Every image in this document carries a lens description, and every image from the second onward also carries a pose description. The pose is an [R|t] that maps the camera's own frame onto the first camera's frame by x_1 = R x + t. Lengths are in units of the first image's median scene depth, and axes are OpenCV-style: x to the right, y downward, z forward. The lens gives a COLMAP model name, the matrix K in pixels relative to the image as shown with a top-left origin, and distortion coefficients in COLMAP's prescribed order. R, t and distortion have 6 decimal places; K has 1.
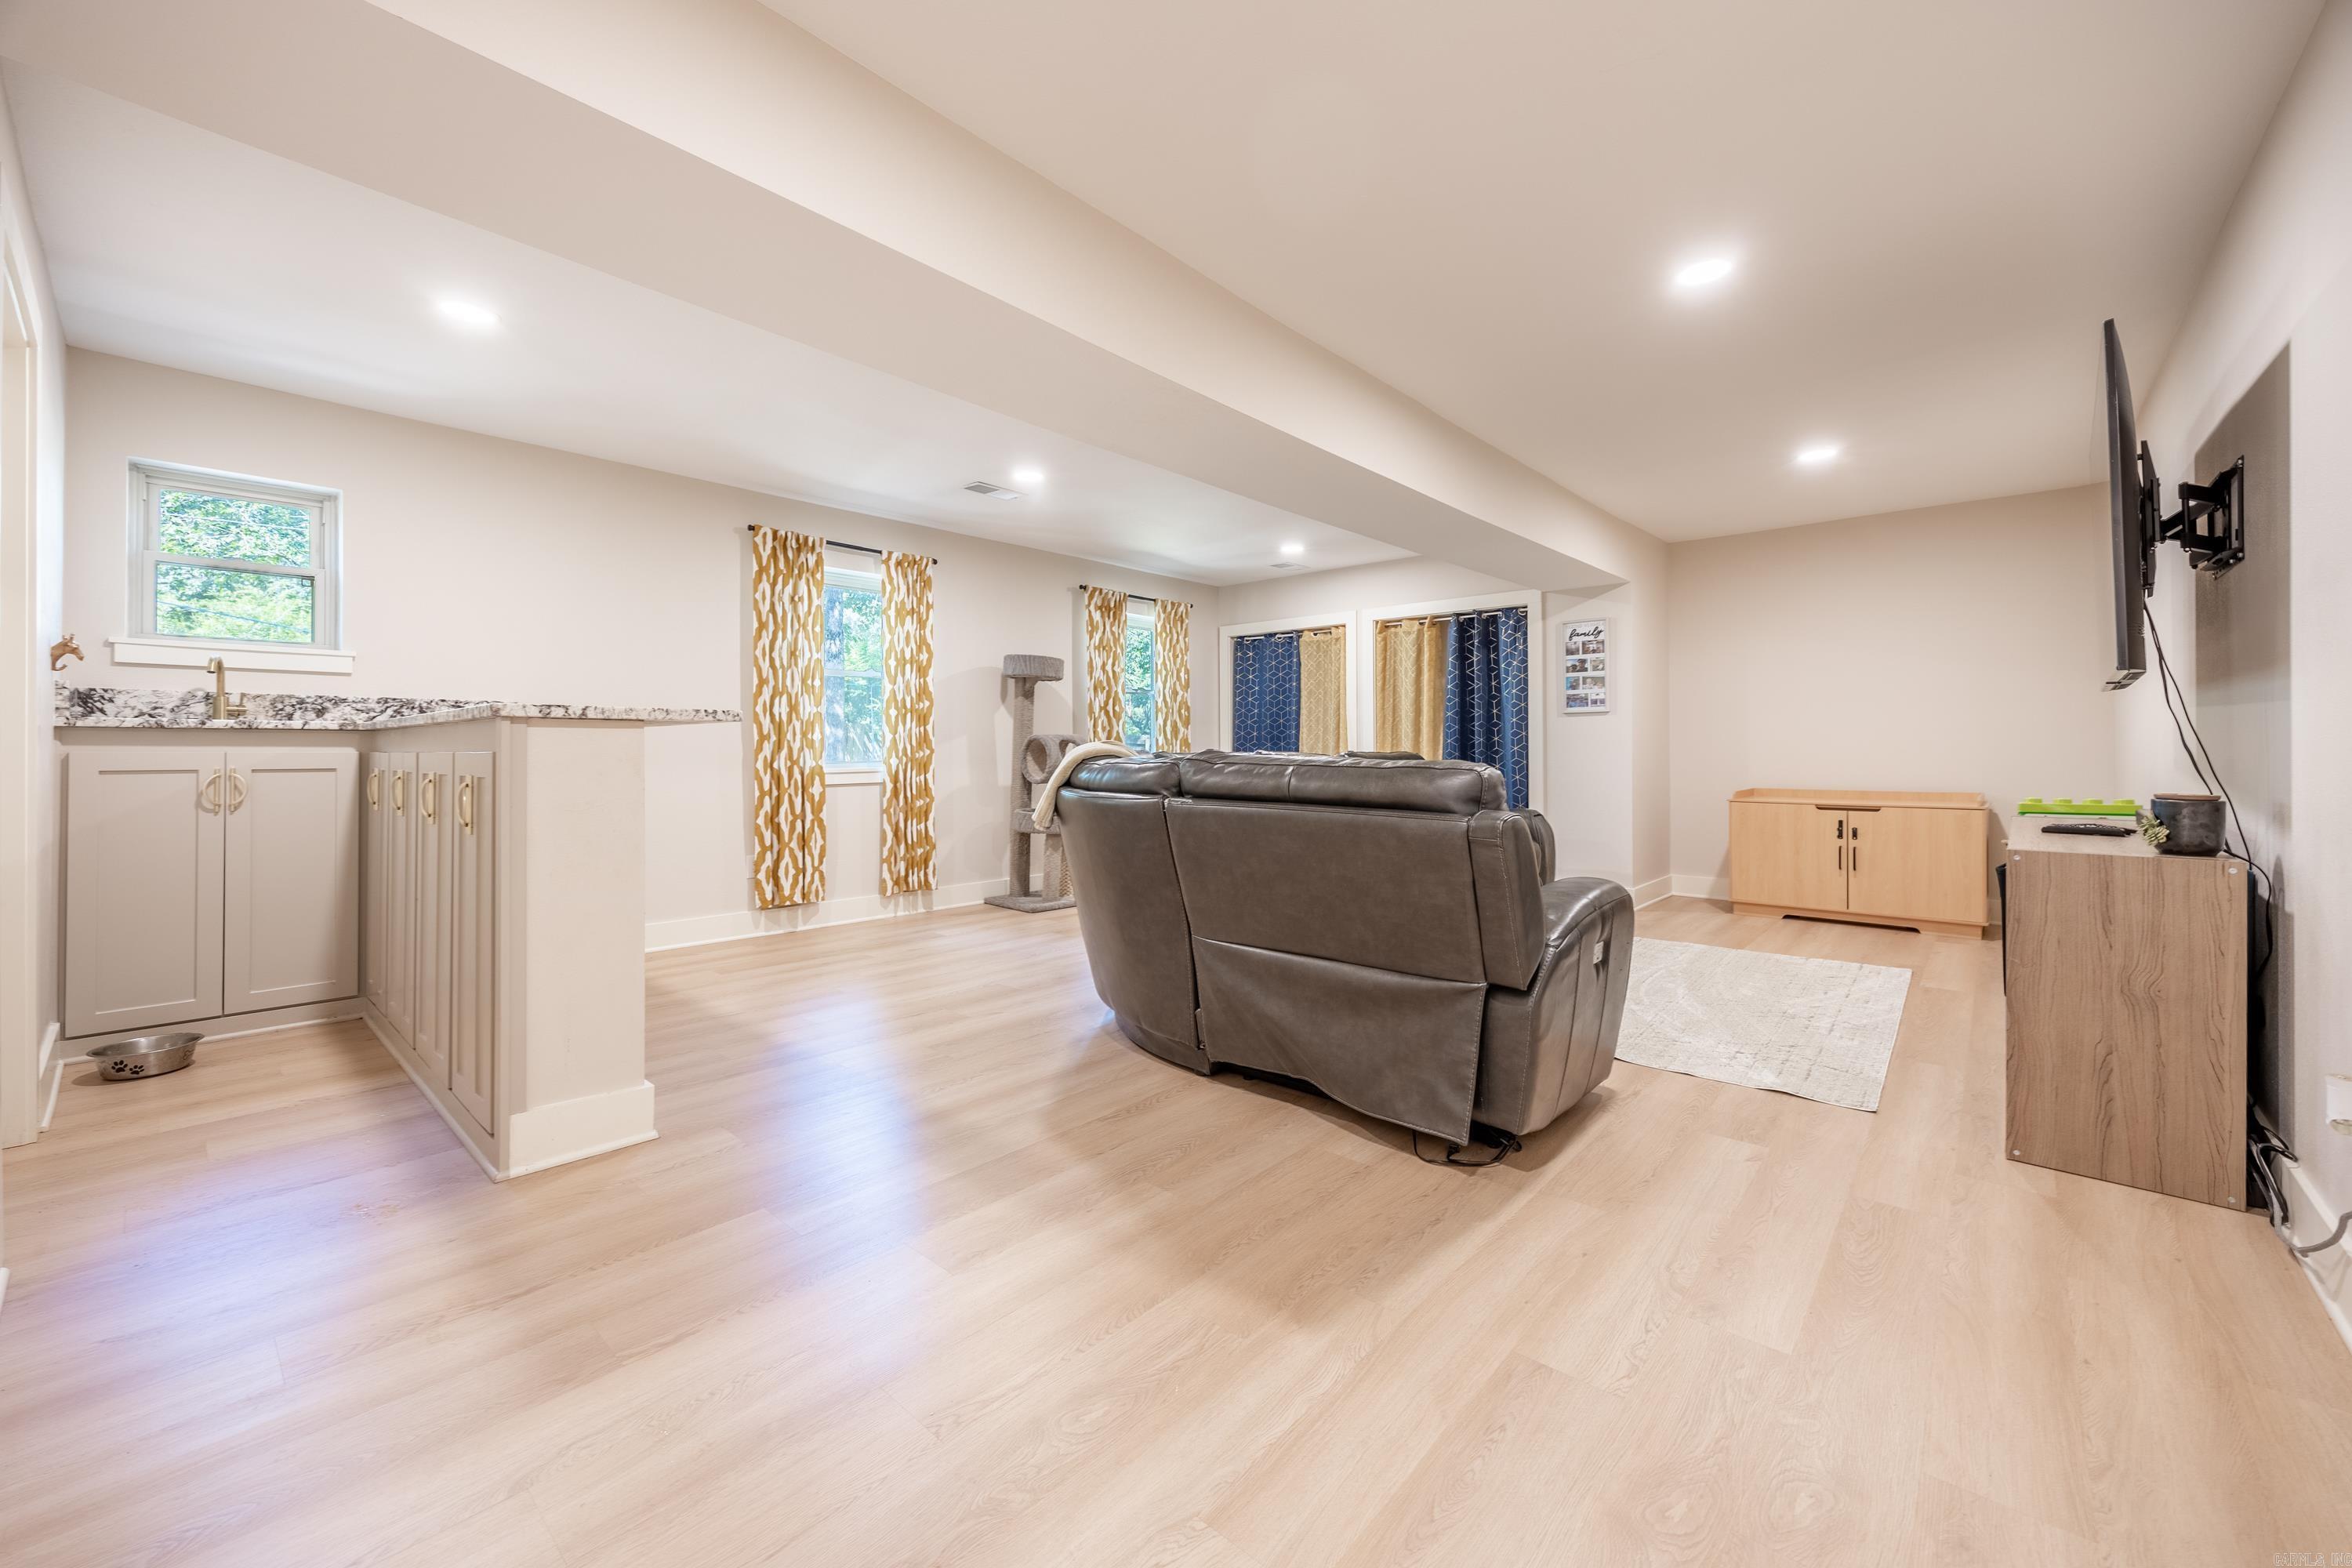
lens RADIAL K [[913.1, 0, 1176.9], [0, 913.1, 746.8], [0, 0, 1]] dist [-0.001818, -0.000276]
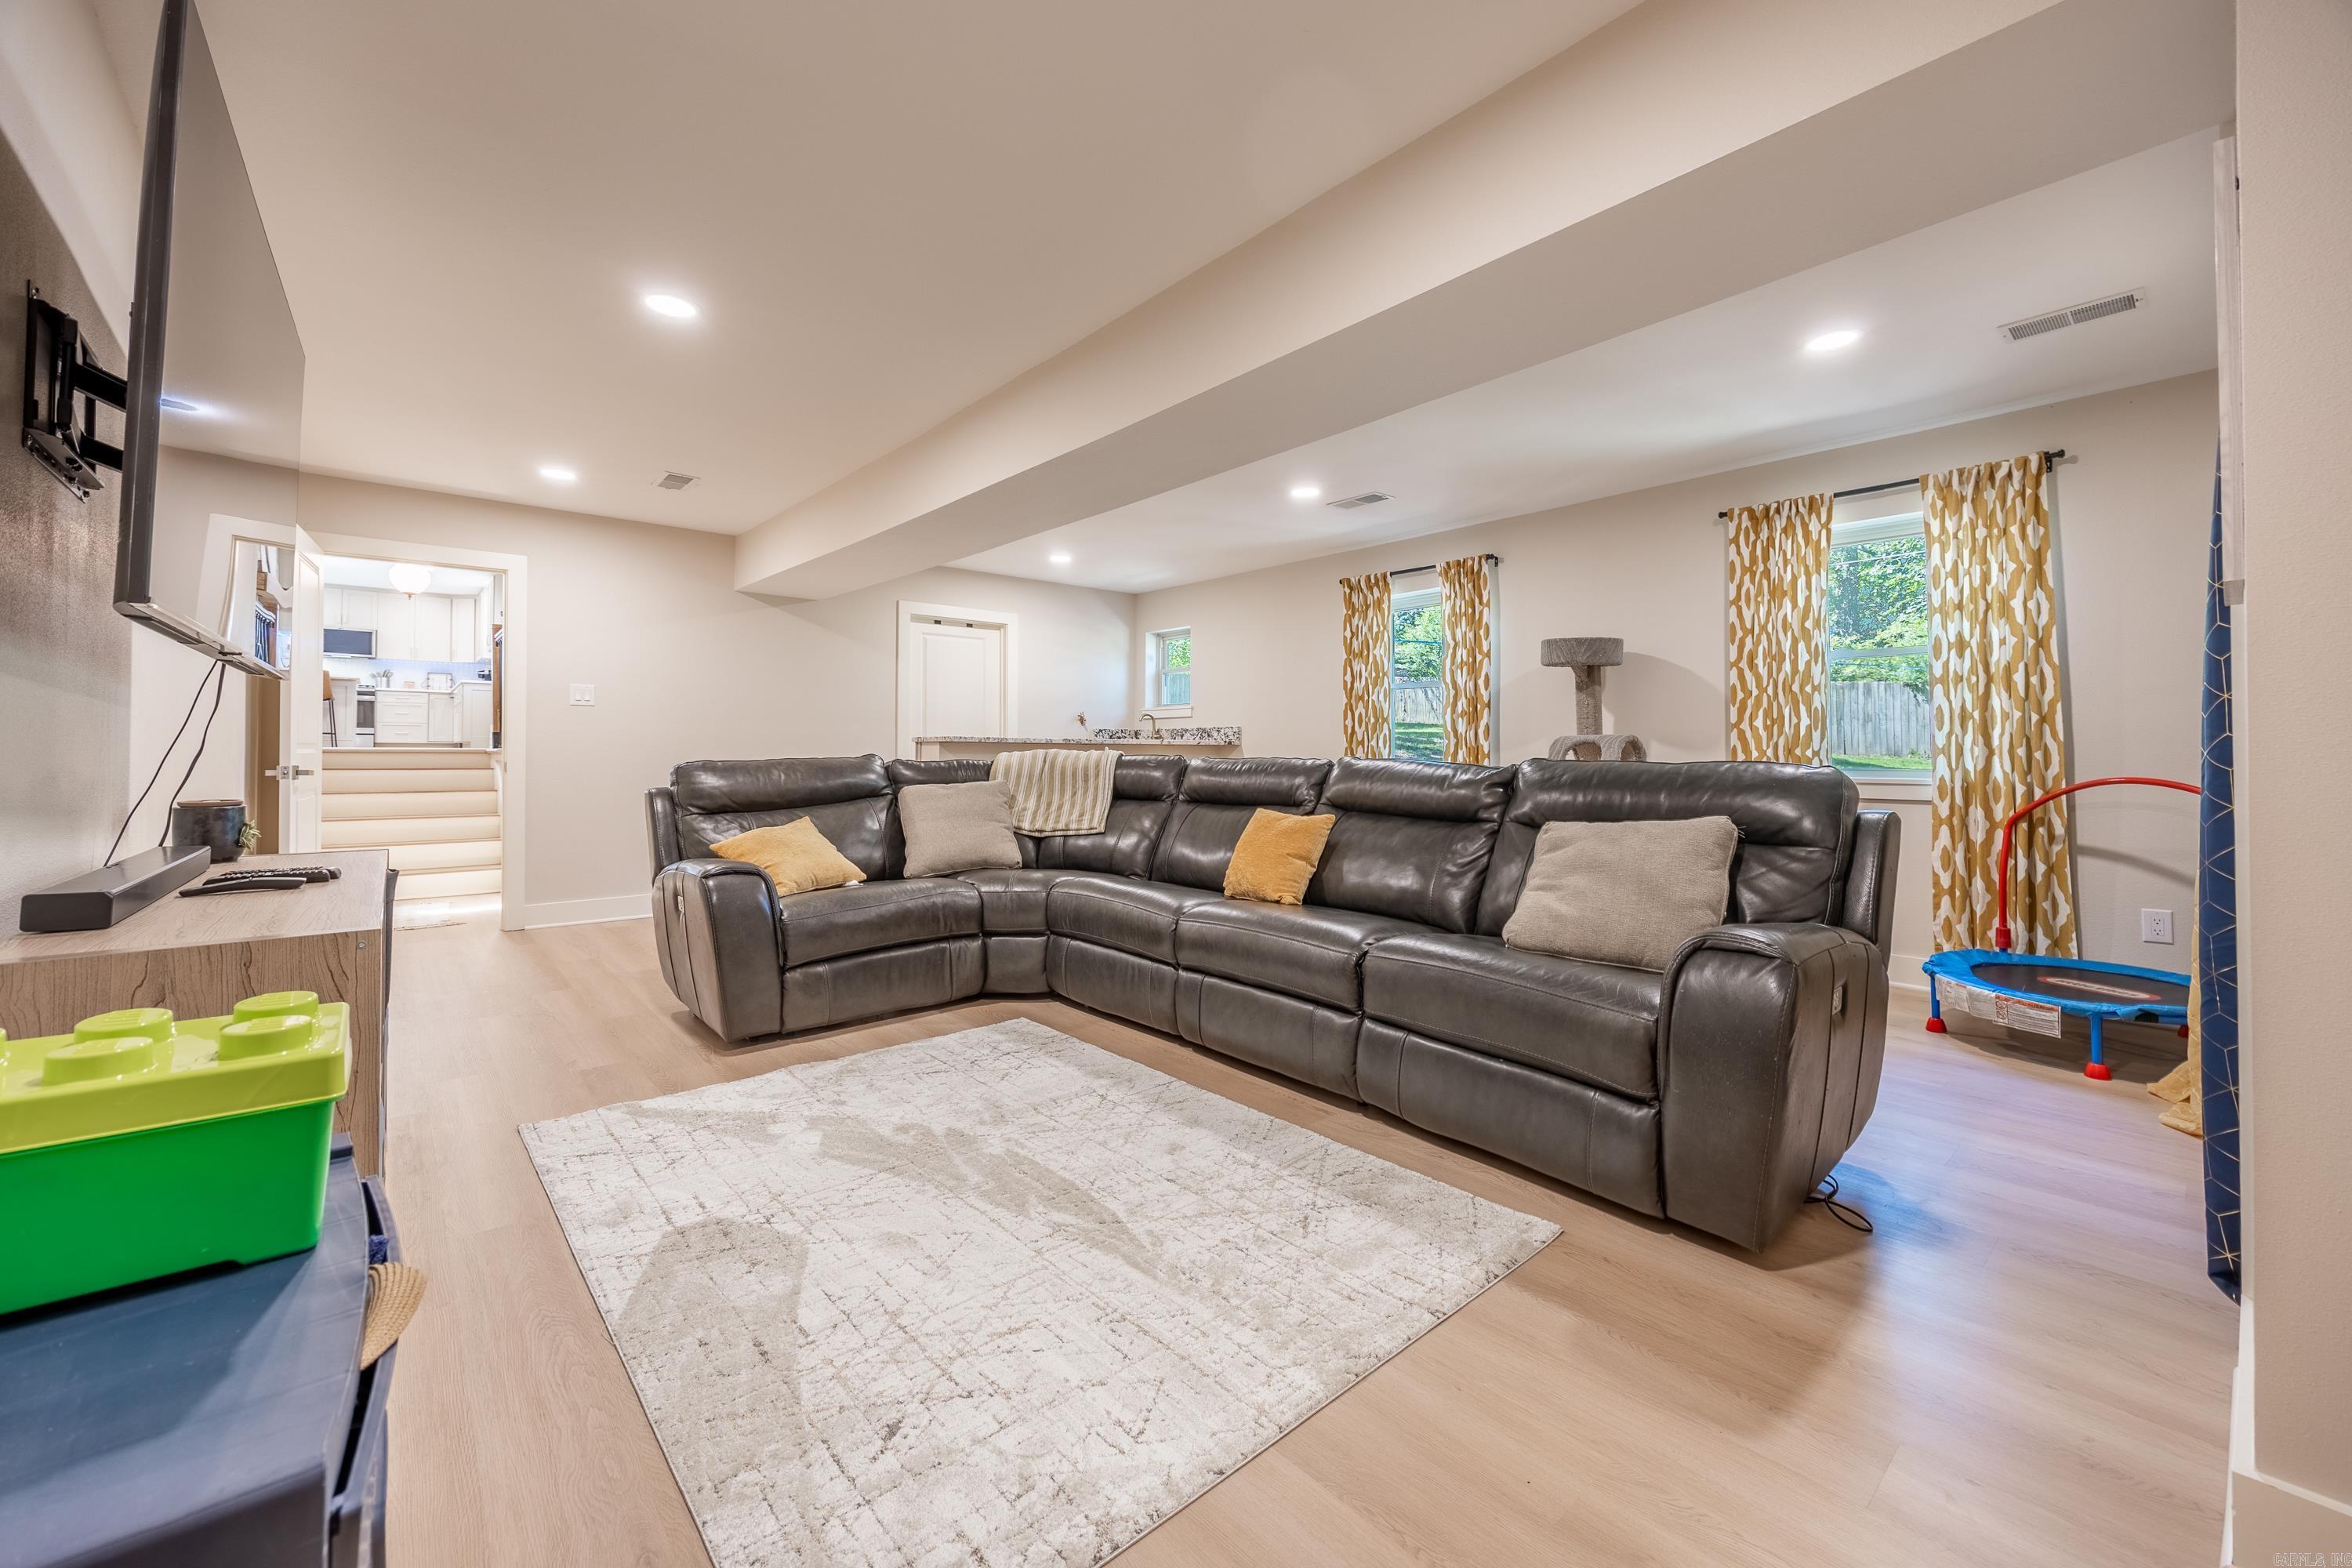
lens RADIAL K [[913.1, 0, 1176.9], [0, 913.1, 746.8], [0, 0, 1]] dist [-0.001818, -0.000276]
pose [[-0.133652, -0.002016, -0.991026, 0.726737], [0.003117, 0.999992, -0.002454, -0.004569], [0.991023, -0.003417, -0.133645, 0.814874]]
